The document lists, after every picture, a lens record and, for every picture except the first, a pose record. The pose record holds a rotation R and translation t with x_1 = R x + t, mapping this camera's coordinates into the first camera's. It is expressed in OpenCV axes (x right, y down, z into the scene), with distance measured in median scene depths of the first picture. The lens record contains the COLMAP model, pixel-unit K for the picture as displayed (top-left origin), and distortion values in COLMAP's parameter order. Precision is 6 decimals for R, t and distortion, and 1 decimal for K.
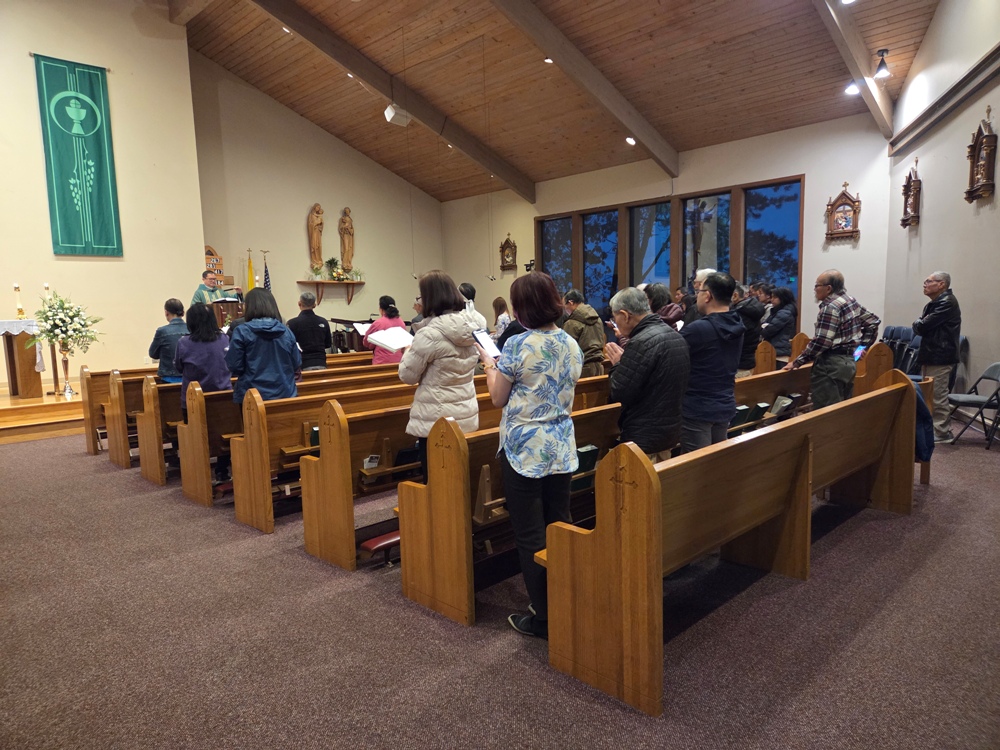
lens RADIAL K [[661.8, 0, 500.5], [0, 661.8, 377.9], [0, 0, 1]] dist [0.046420, -0.026950]
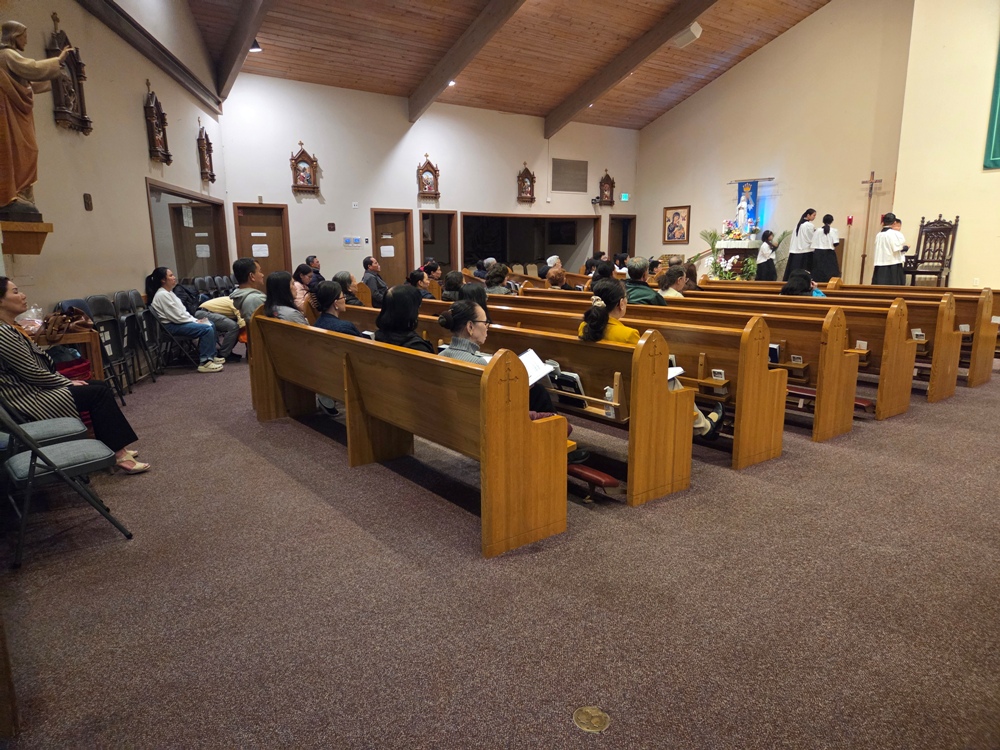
lens RADIAL K [[661.8, 0, 500.6], [0, 661.8, 374.3], [0, 0, 1]] dist [0.046420, -0.026950]
pose [[-0.091654, 0.229827, -0.968906, 0.602459], [-0.099229, 0.966051, 0.238536, -0.054021], [0.990835, 0.118006, -0.065737, 0.362277]]
